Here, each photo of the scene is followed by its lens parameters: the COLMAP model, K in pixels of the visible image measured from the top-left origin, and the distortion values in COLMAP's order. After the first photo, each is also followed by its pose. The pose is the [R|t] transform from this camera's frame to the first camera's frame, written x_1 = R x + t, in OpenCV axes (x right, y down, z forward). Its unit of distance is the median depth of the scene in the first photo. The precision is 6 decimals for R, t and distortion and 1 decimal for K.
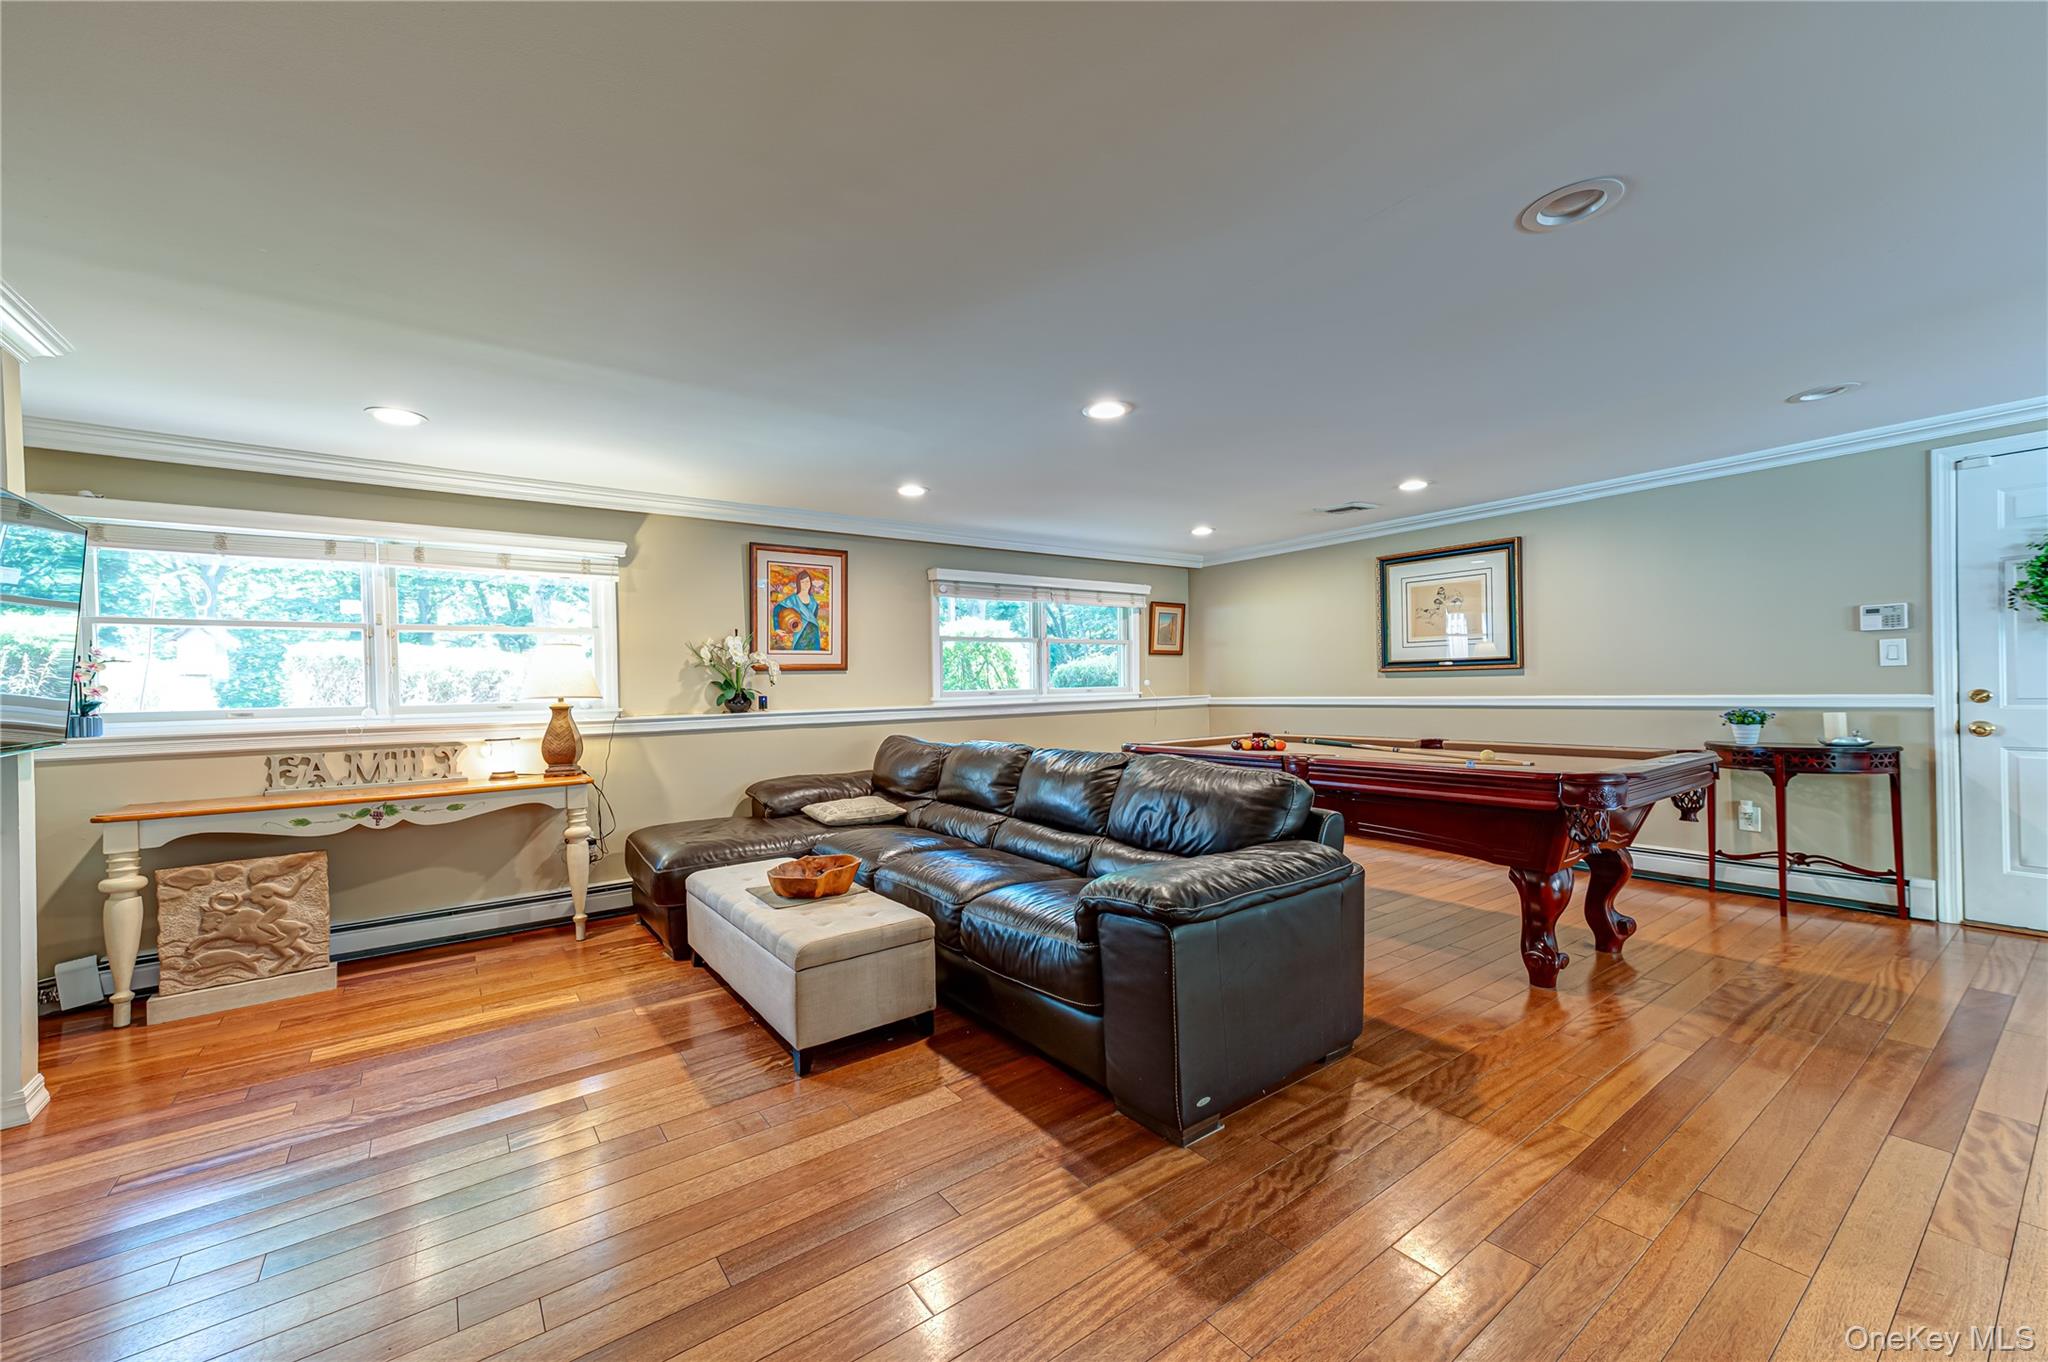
lens RADIAL K [[795.6, 0, 1021.9], [0, 795.6, 689.4], [0, 0, 1]] dist [0.015814, 0.000387]
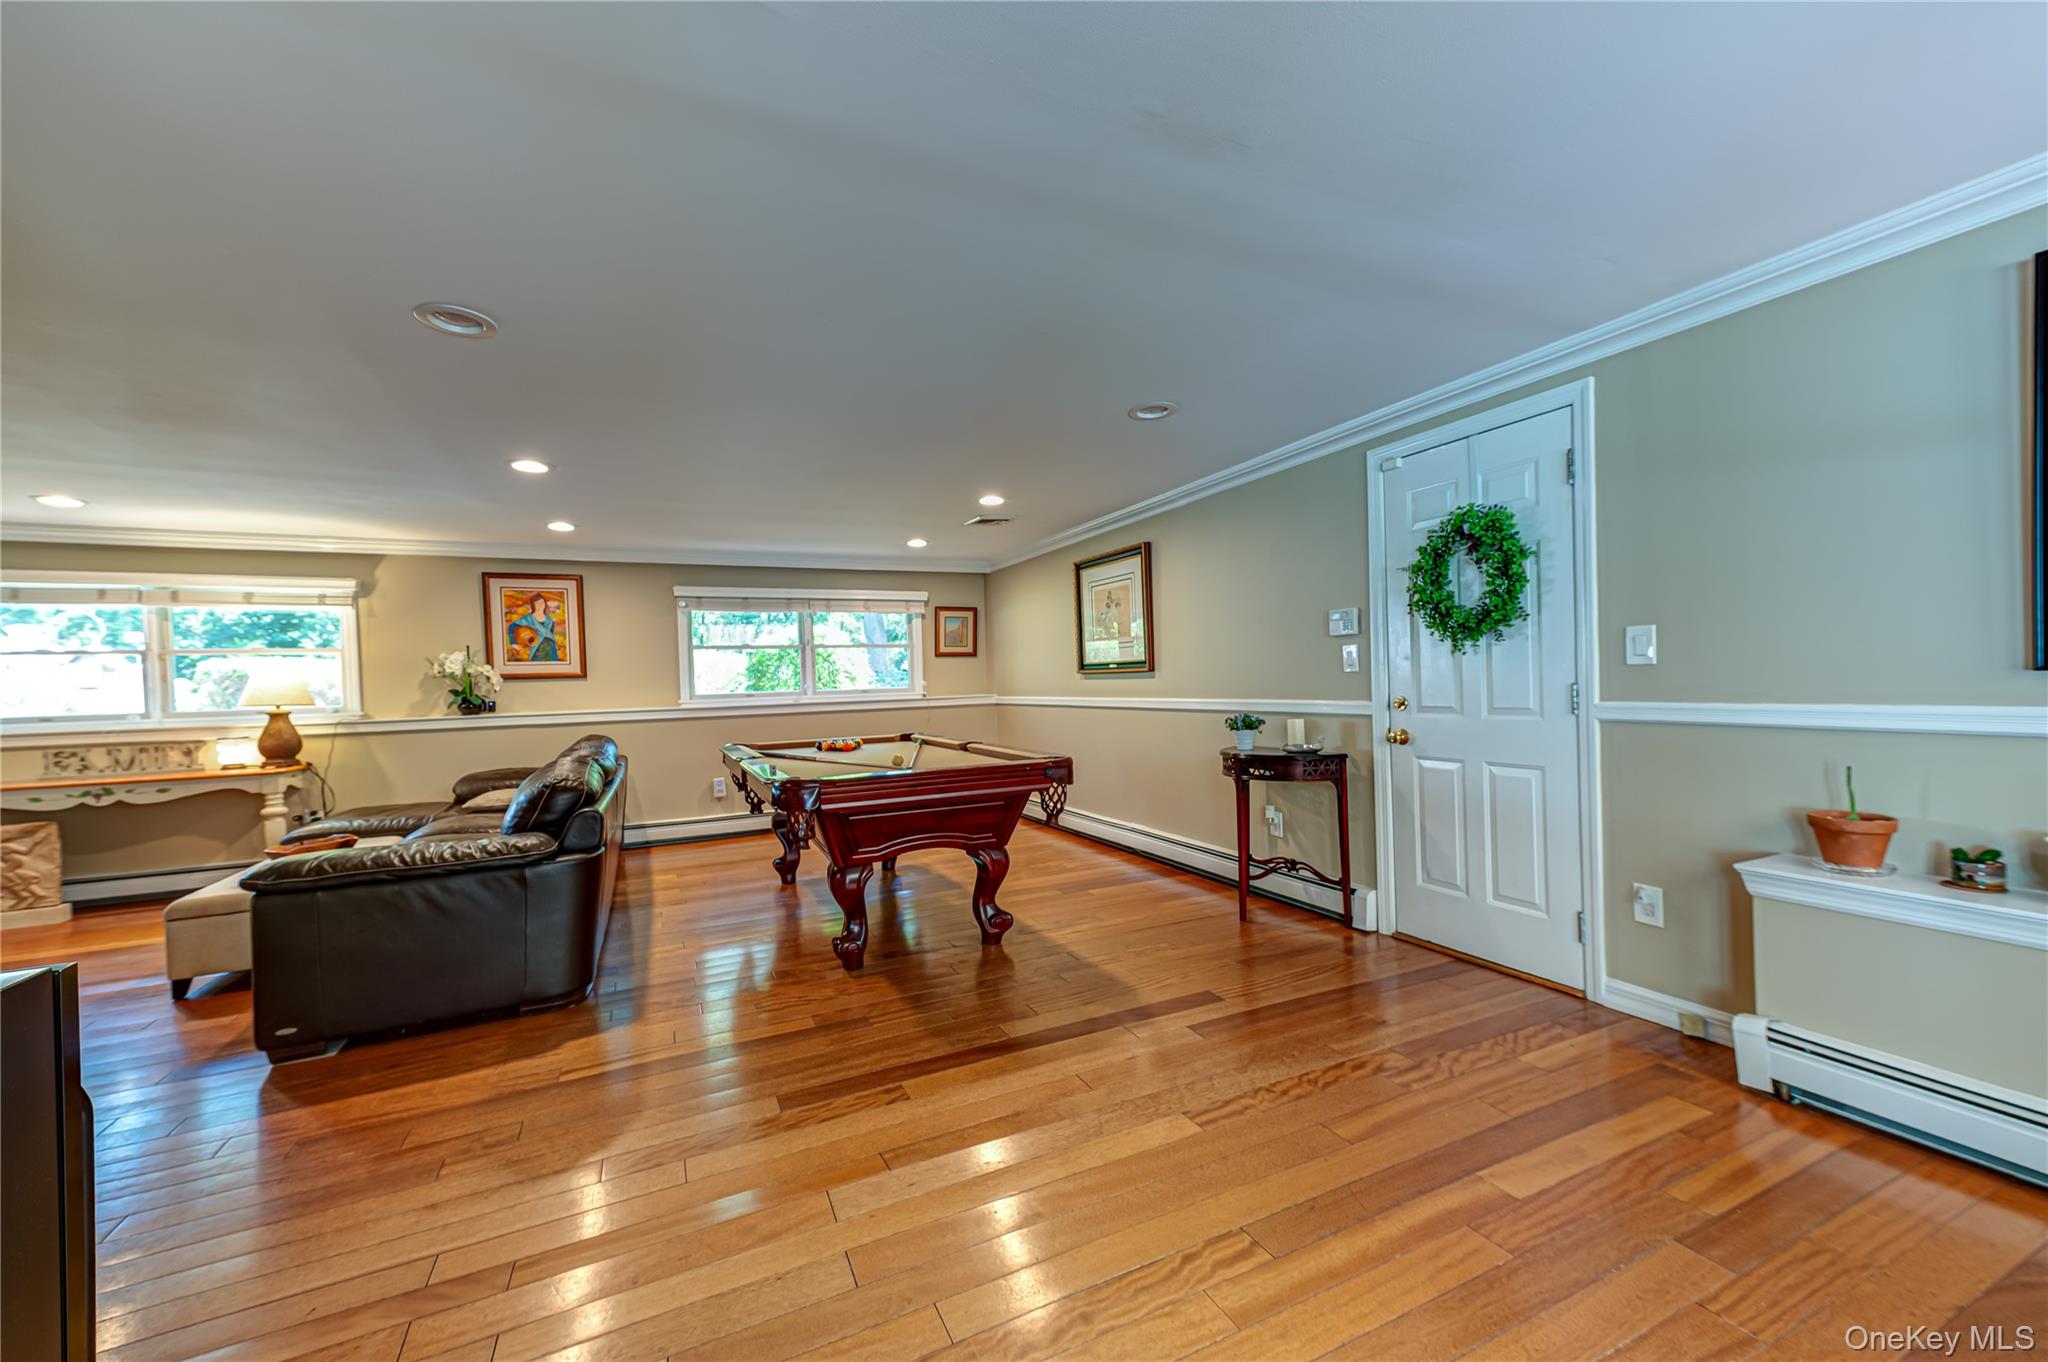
lens RADIAL K [[795.6, 0, 1021.9], [0, 795.6, 689.4], [0, 0, 1]] dist [0.015814, 0.000387]
pose [[0.981409, -0.005455, -0.191852, 0.805006], [0.007935, 0.999895, 0.012159, -0.020852], [0.191766, -0.013455, 0.981348, -0.026495]]
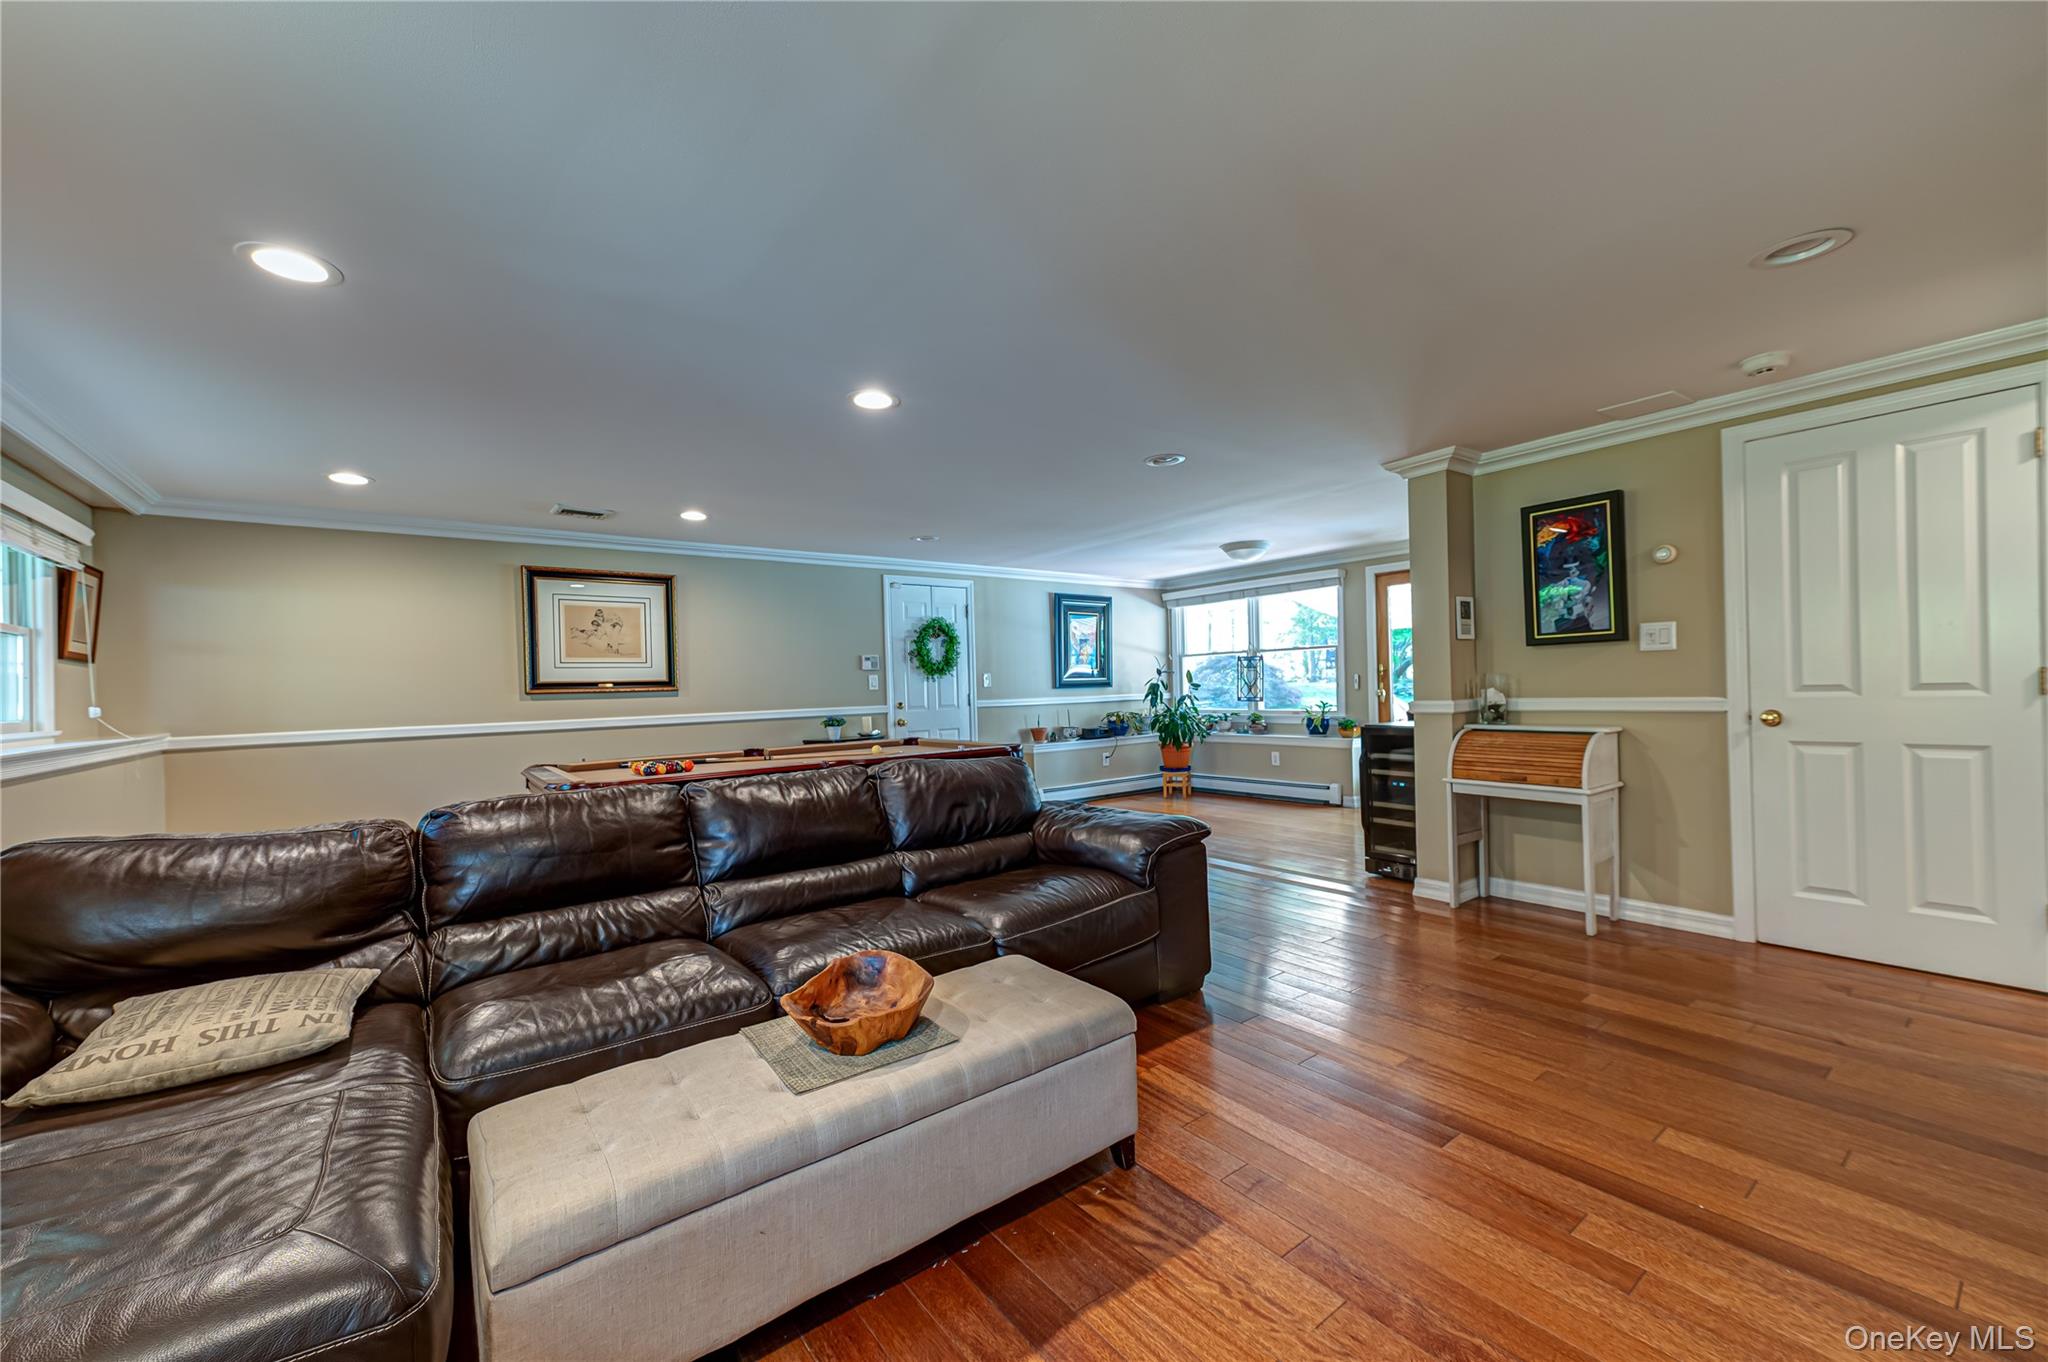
lens RADIAL K [[795.6, 0, 1021.9], [0, 795.6, 689.4], [0, 0, 1]] dist [0.015814, 0.000387]
pose [[-0.018459, 0.015765, 0.999705, -0.639551], [0.032478, 0.999357, -0.015160, 0.006228], [-0.999302, 0.032189, -0.018959, 0.654039]]
